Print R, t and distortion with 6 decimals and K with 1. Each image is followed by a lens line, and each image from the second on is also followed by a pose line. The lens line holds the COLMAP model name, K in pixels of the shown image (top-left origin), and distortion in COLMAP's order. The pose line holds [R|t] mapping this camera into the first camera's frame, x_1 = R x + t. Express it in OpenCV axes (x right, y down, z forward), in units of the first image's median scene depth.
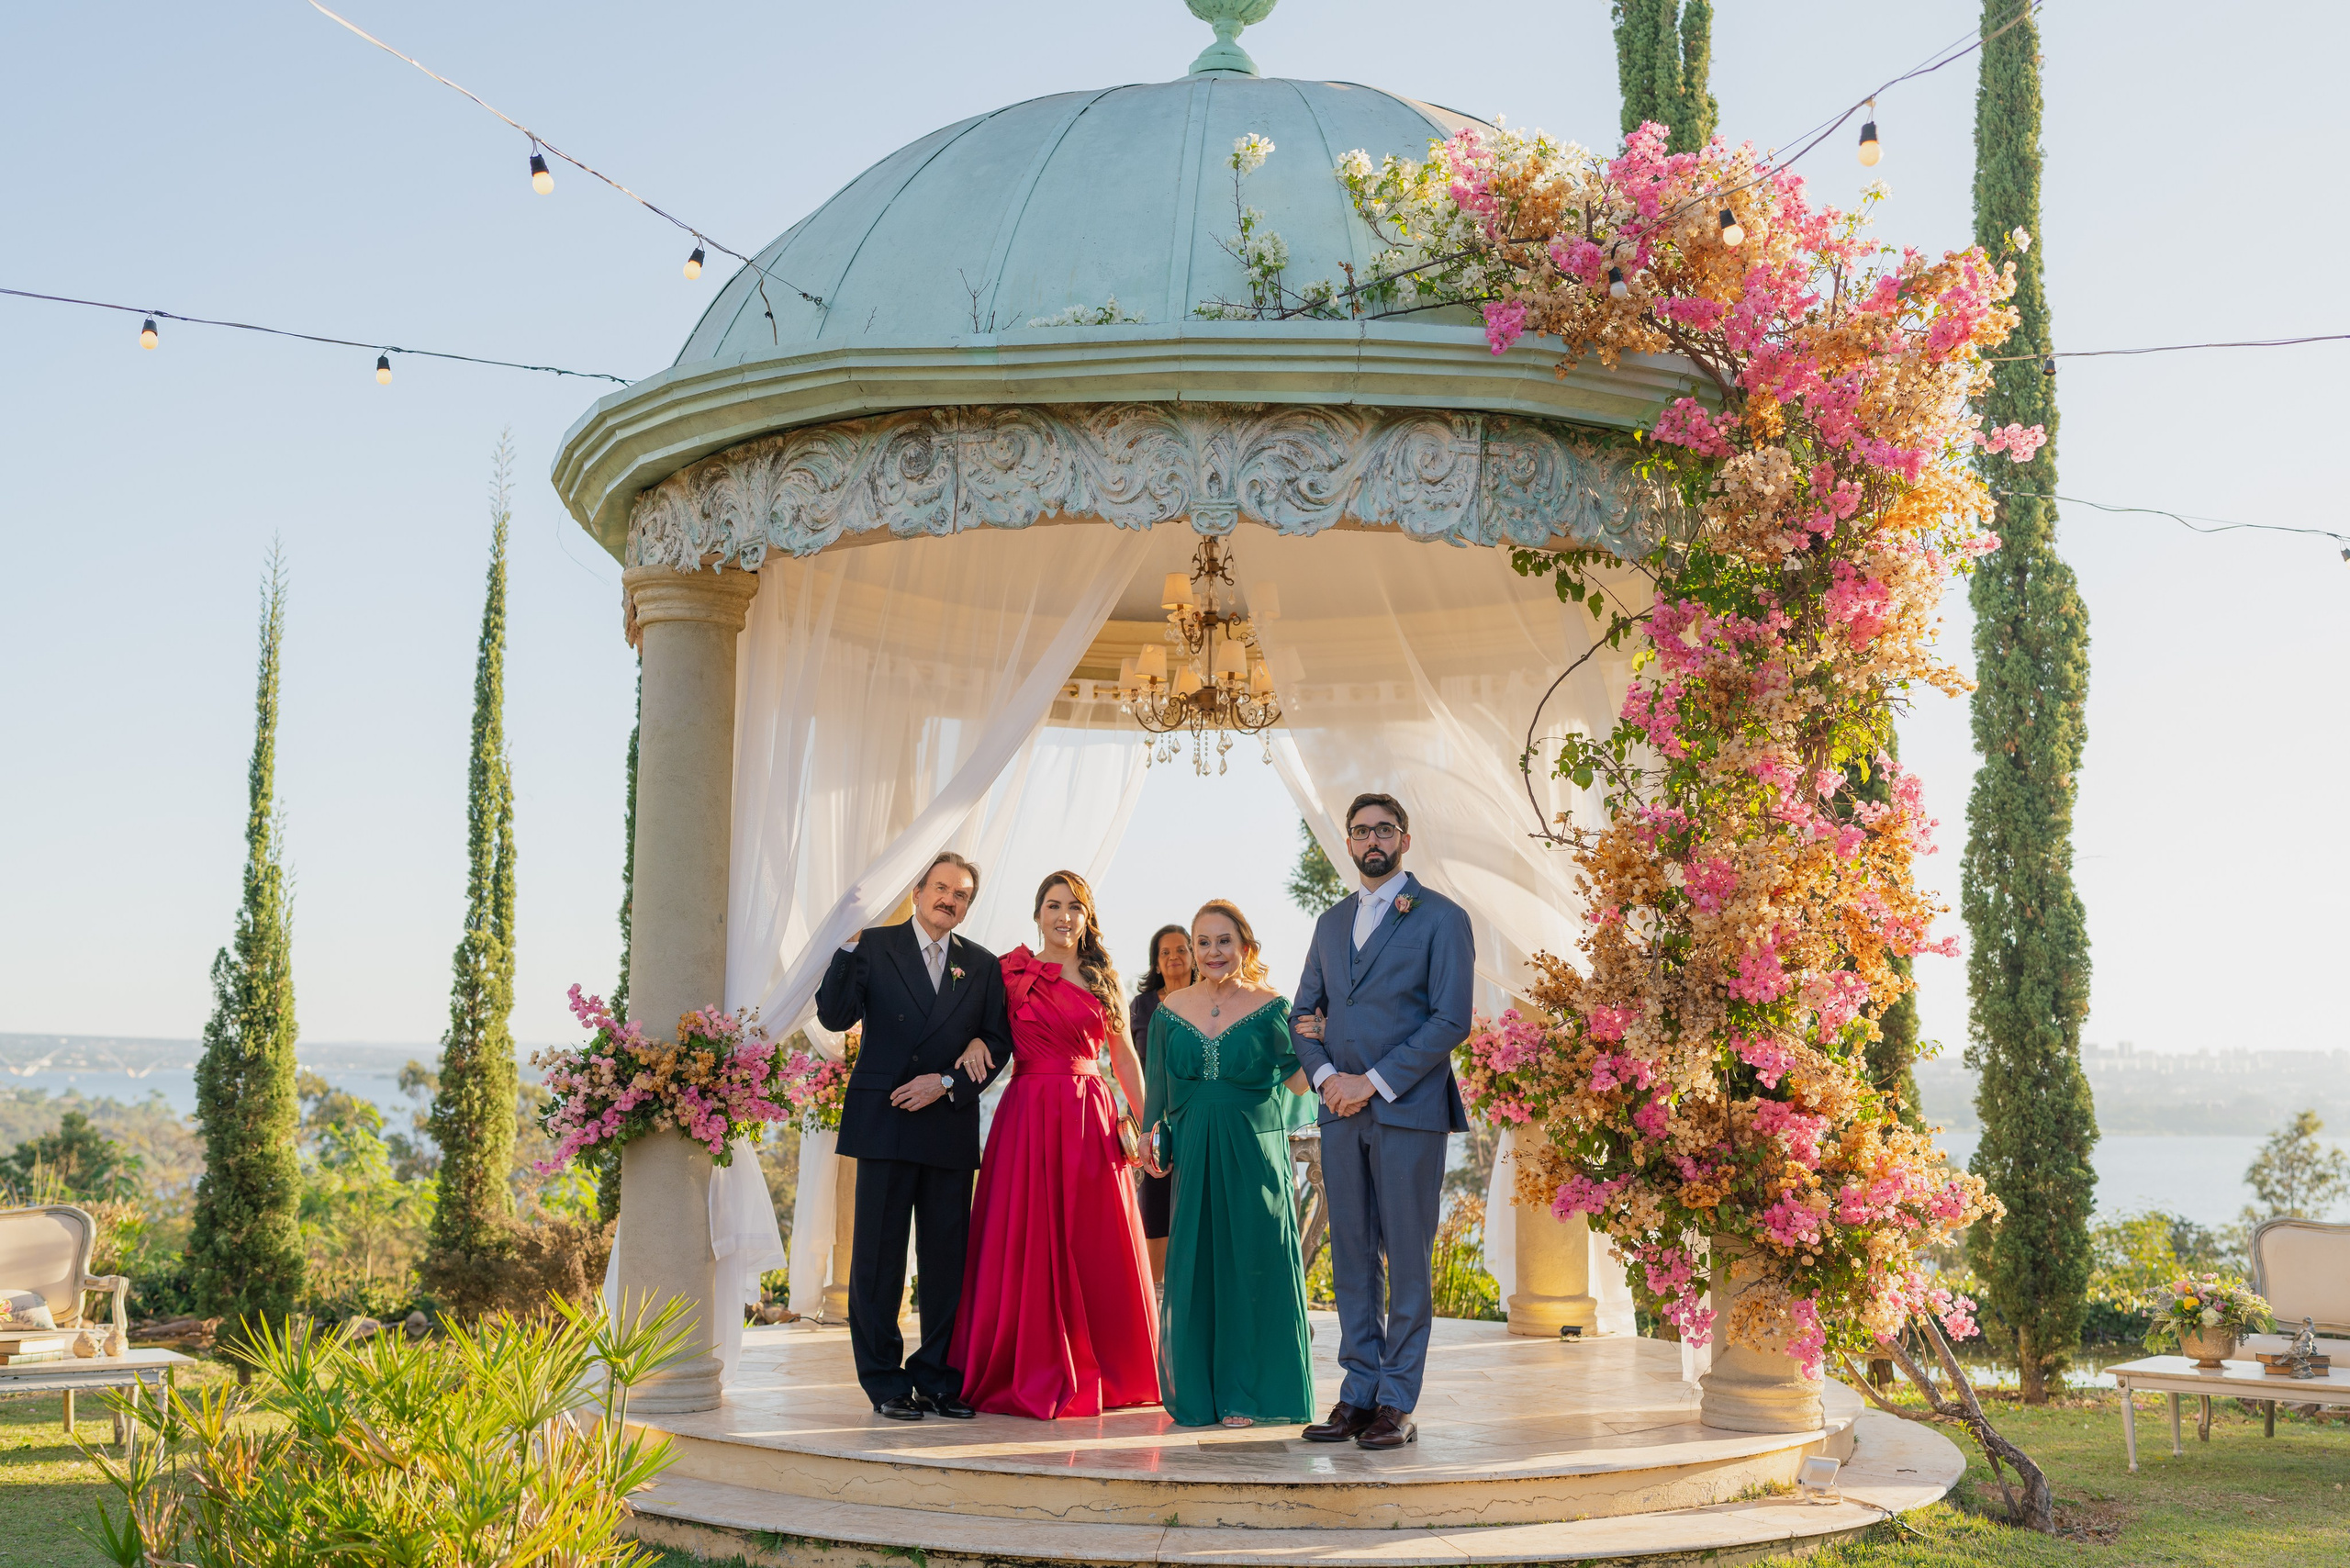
lens RADIAL K [[2347.6, 0, 1166.2], [0, 2347.6, 805.5], [0, 0, 1]] dist [0.003408, 0.010695]
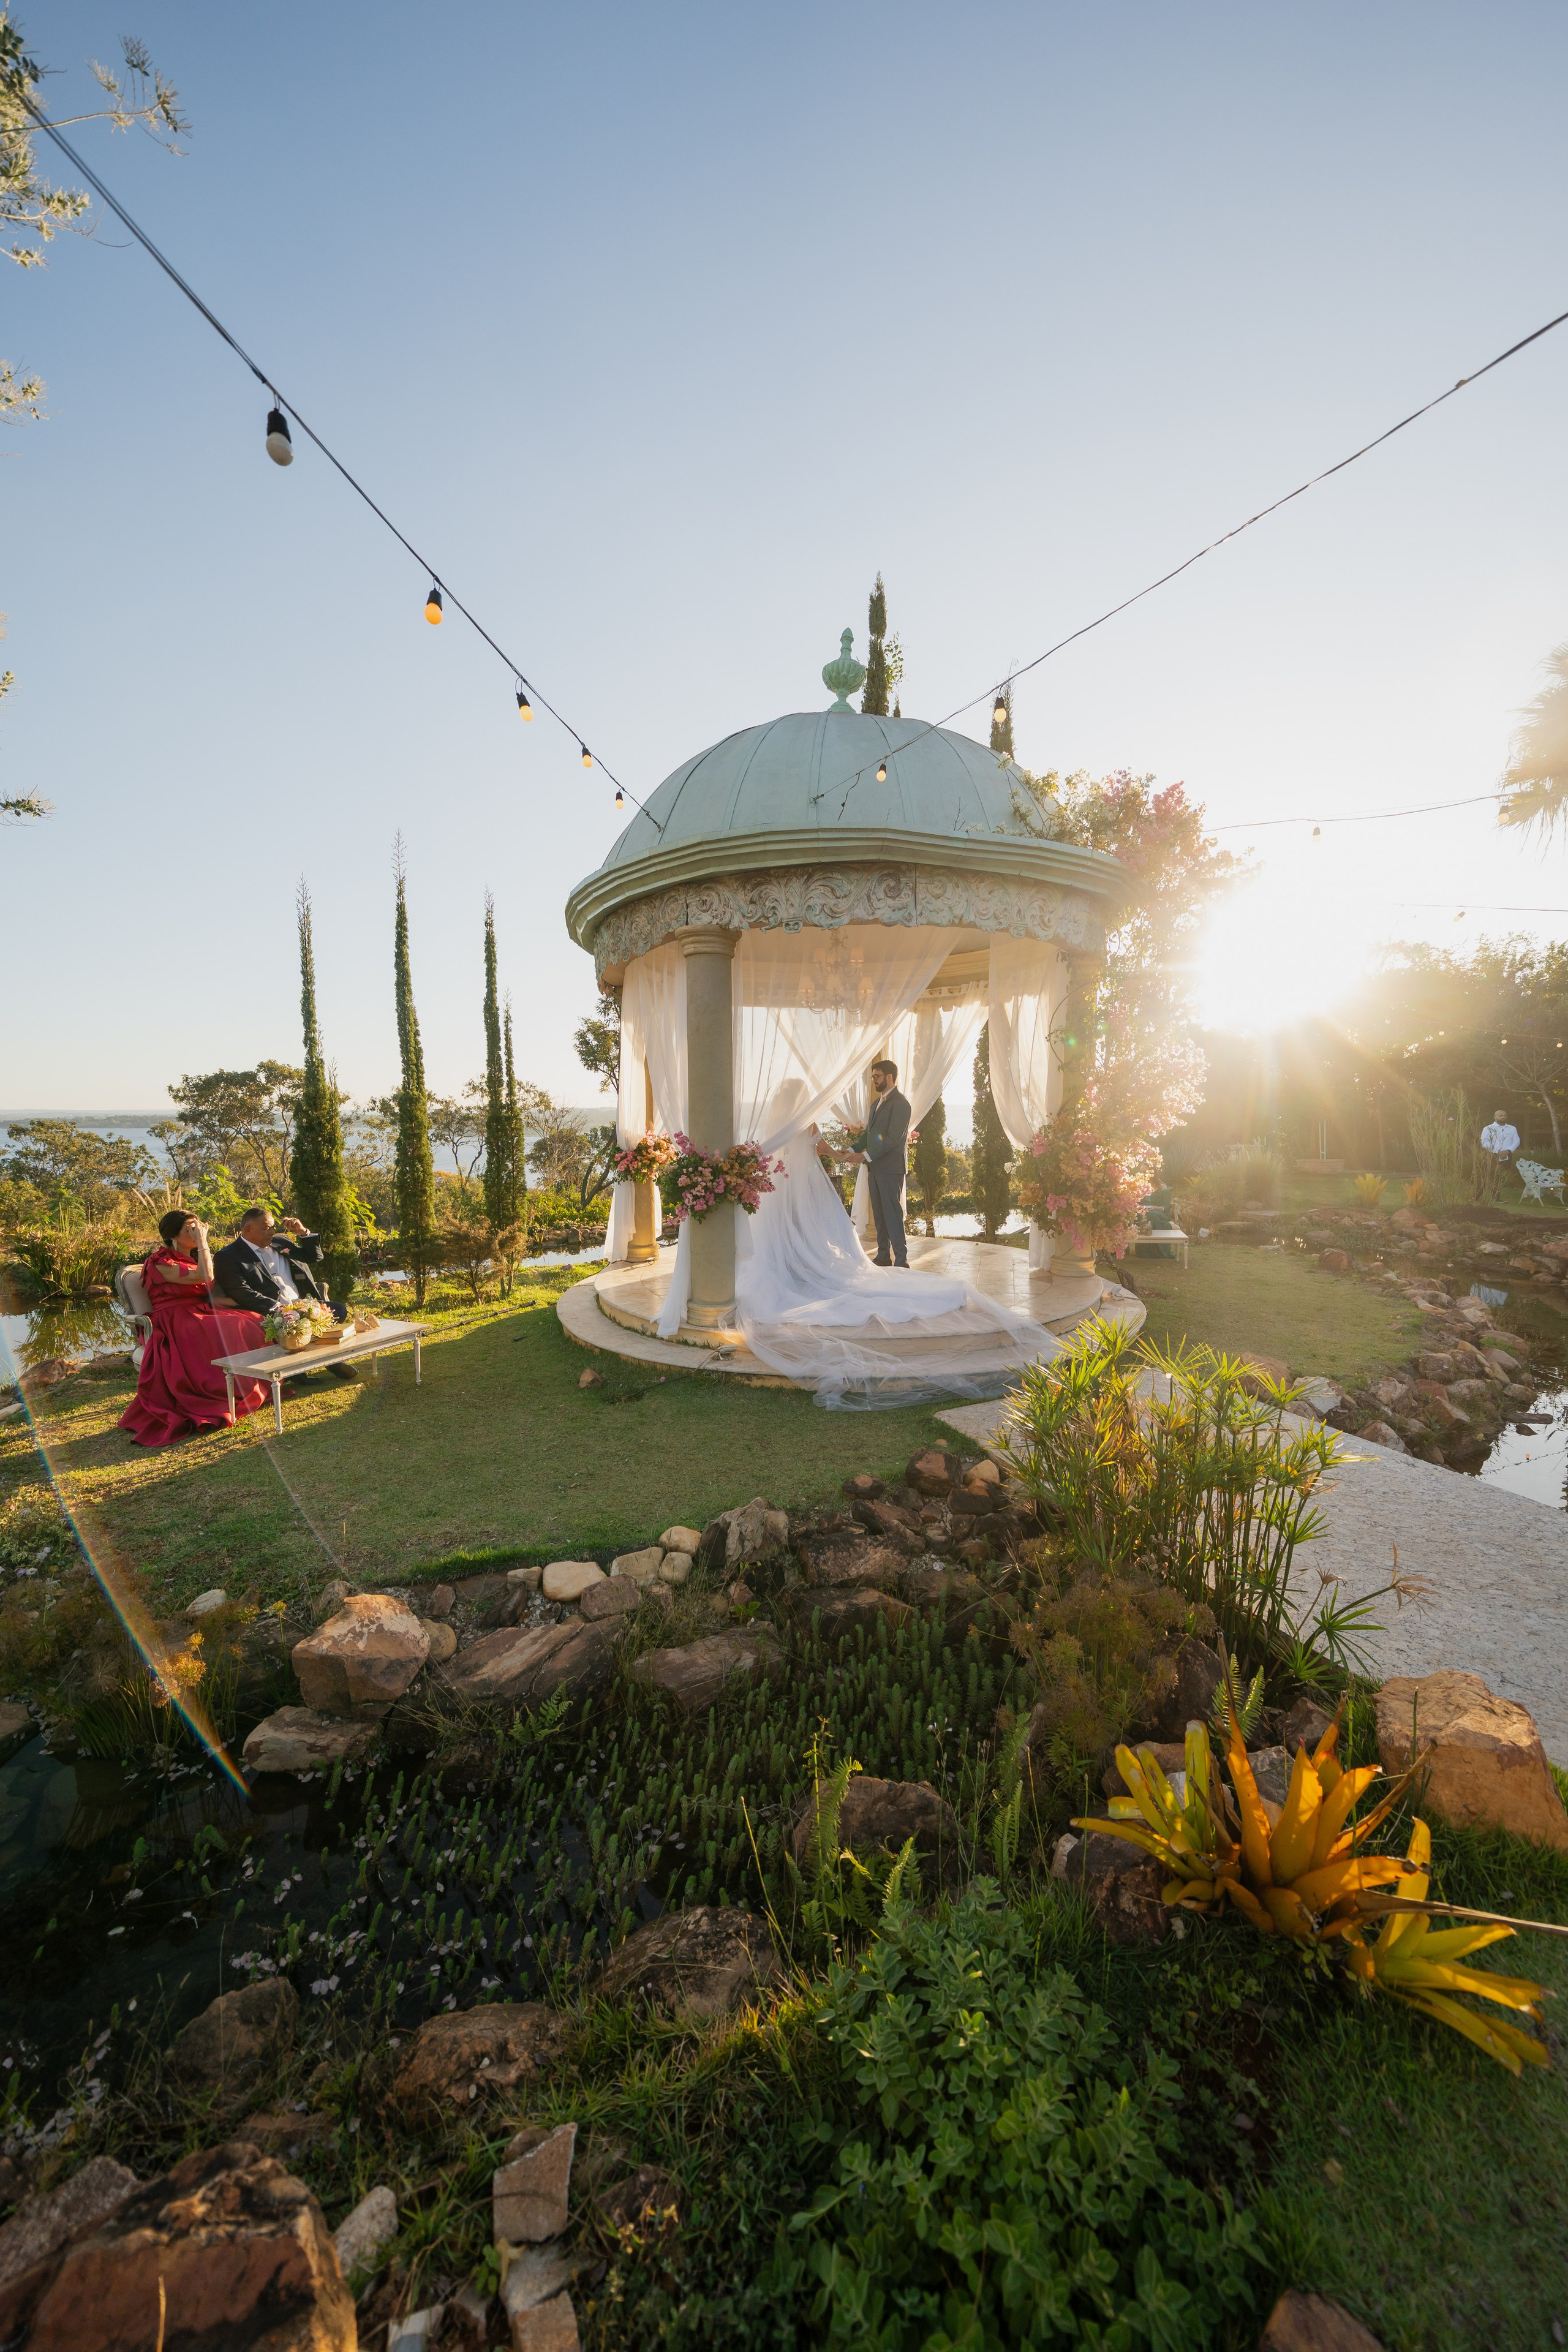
lens RADIAL K [[798.6, 0, 783.3], [0, 798.6, 1178.5], [0, 0, 1]] dist [-0.000265, 0.000016]
pose [[0.880843, -0.057115, 0.469950, -0.533216], [-0.035615, 0.981887, 0.186087, -0.019409], [-0.472066, -0.180651, 0.862855, 0.363685]]
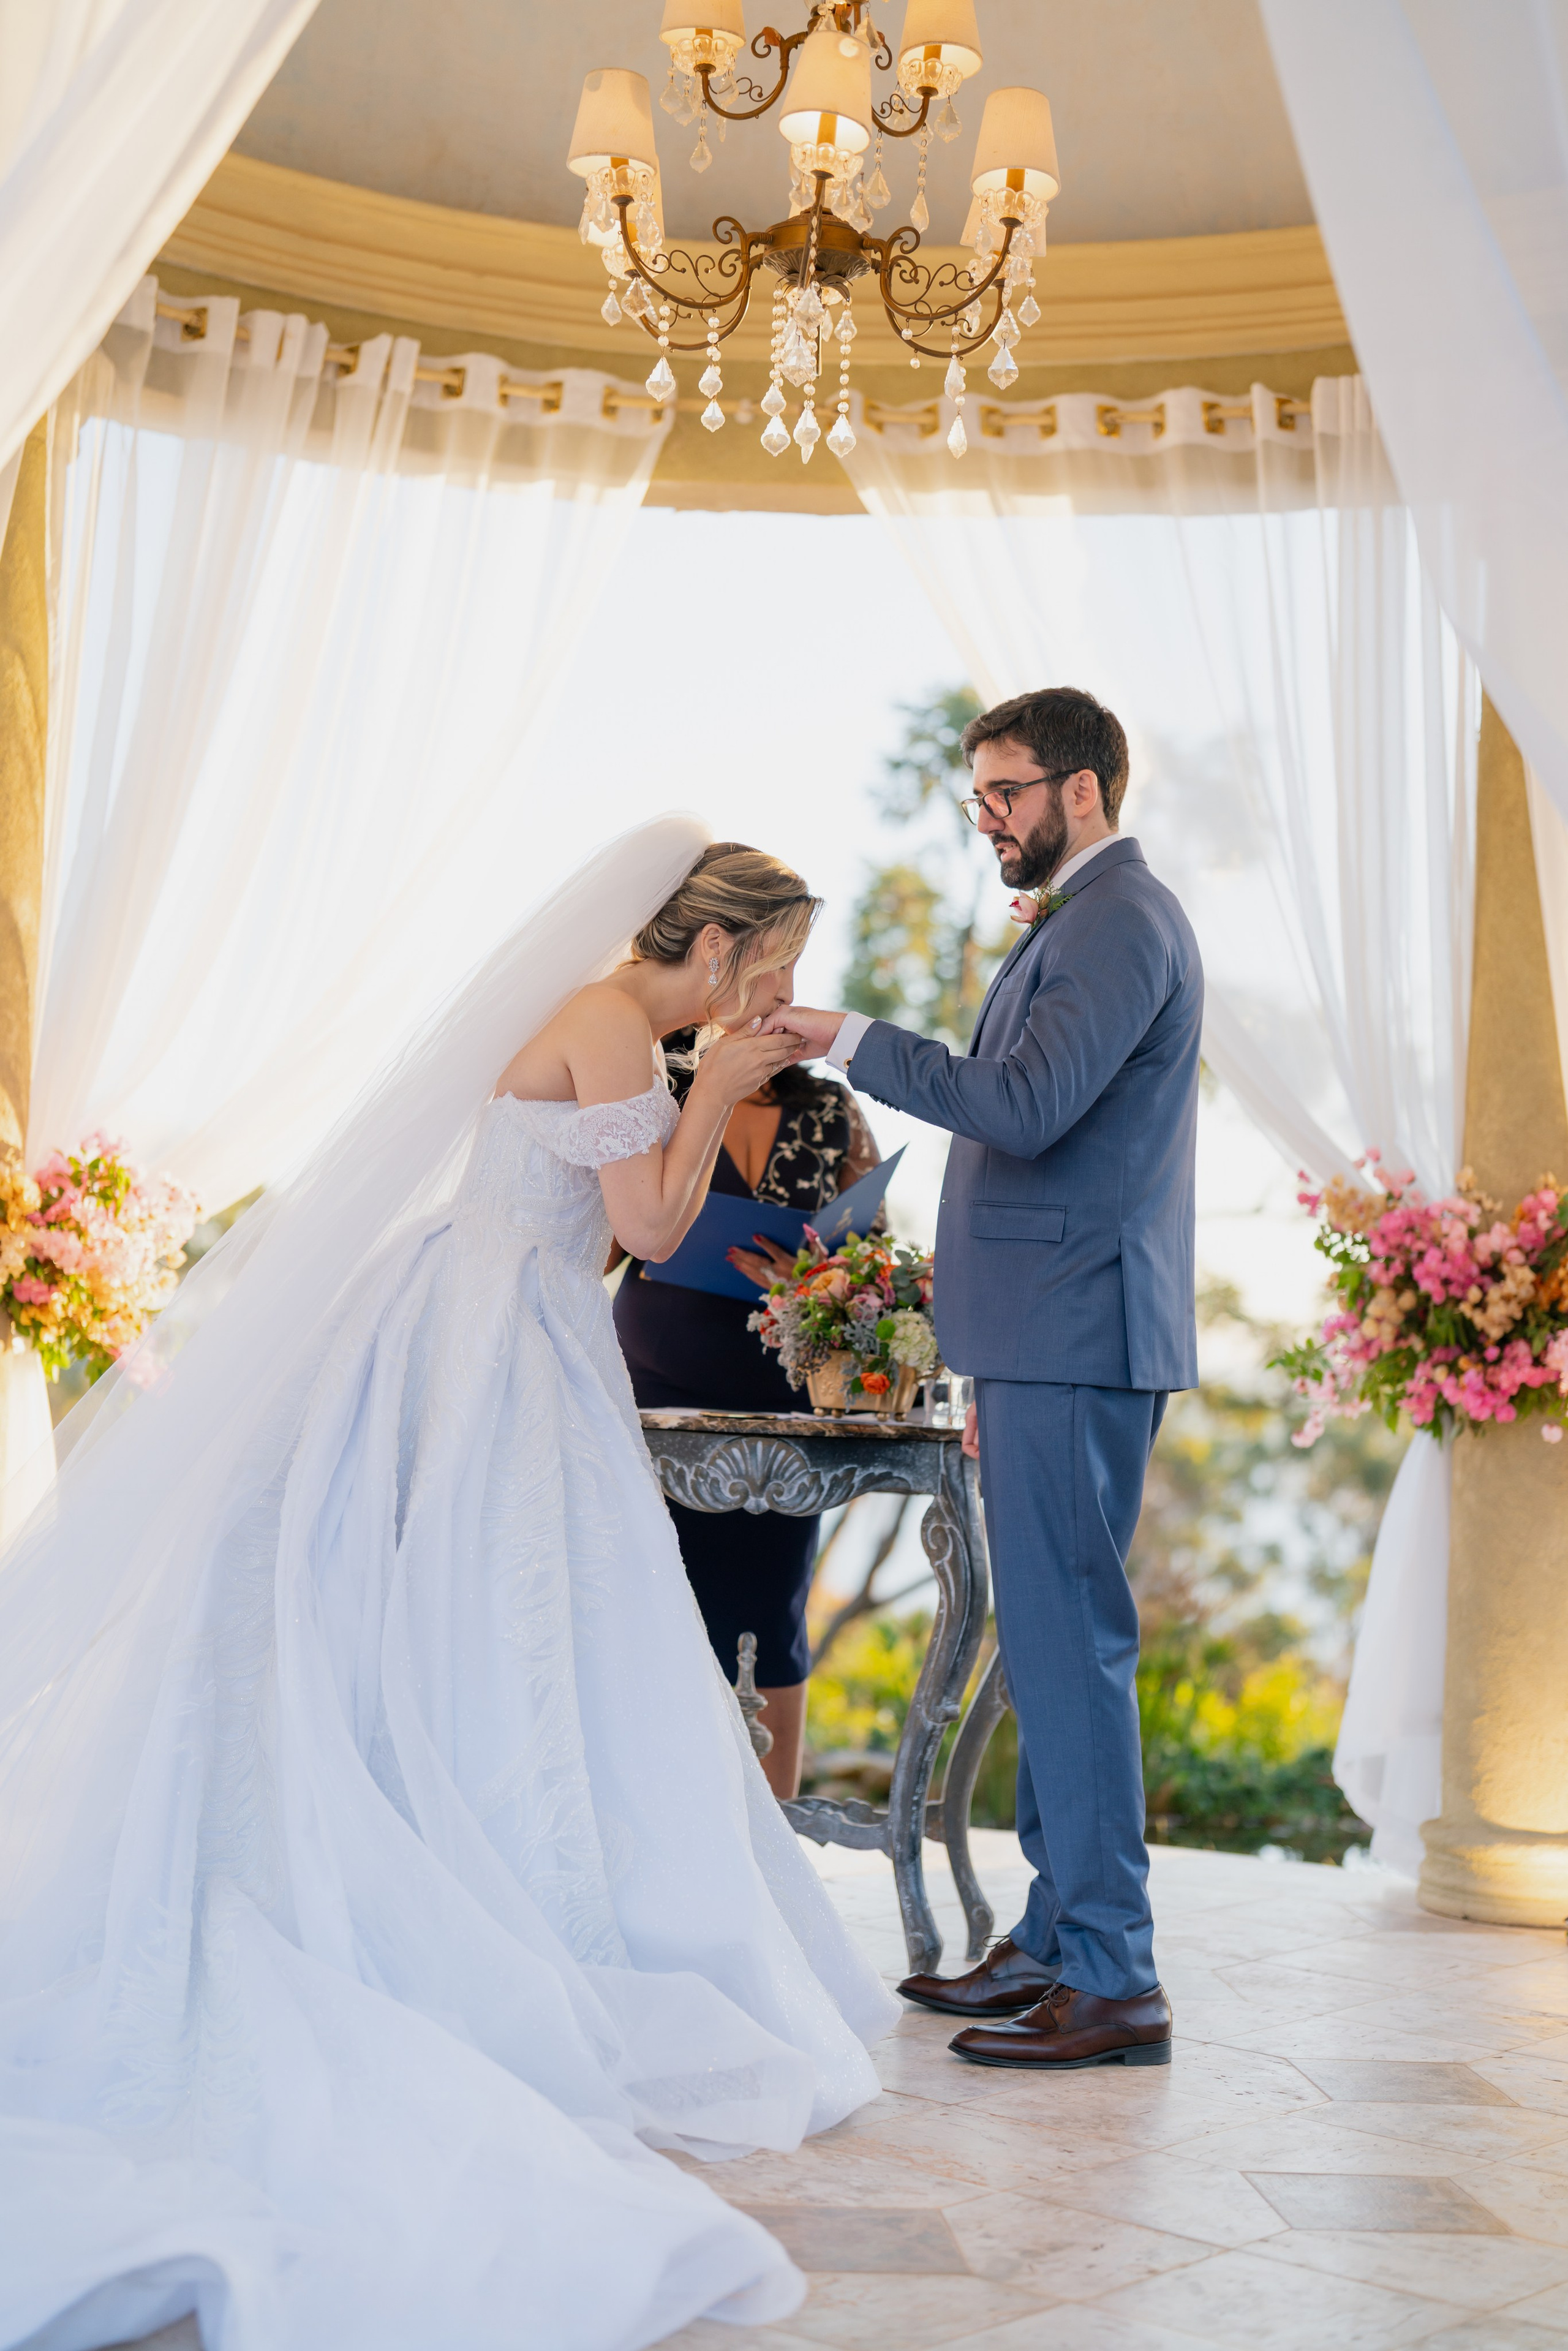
lens RADIAL K [[3244.2, 0, 779.4], [0, 3244.2, 1173.0], [0, 0, 1]] dist [0.003549, 0.112918]
pose [[0.997566, 0.036972, 0.059121, -0.015123], [-0.040271, 0.997639, 0.055624, 0.089625], [-0.056925, -0.057870, 0.996700, 0.603642]]
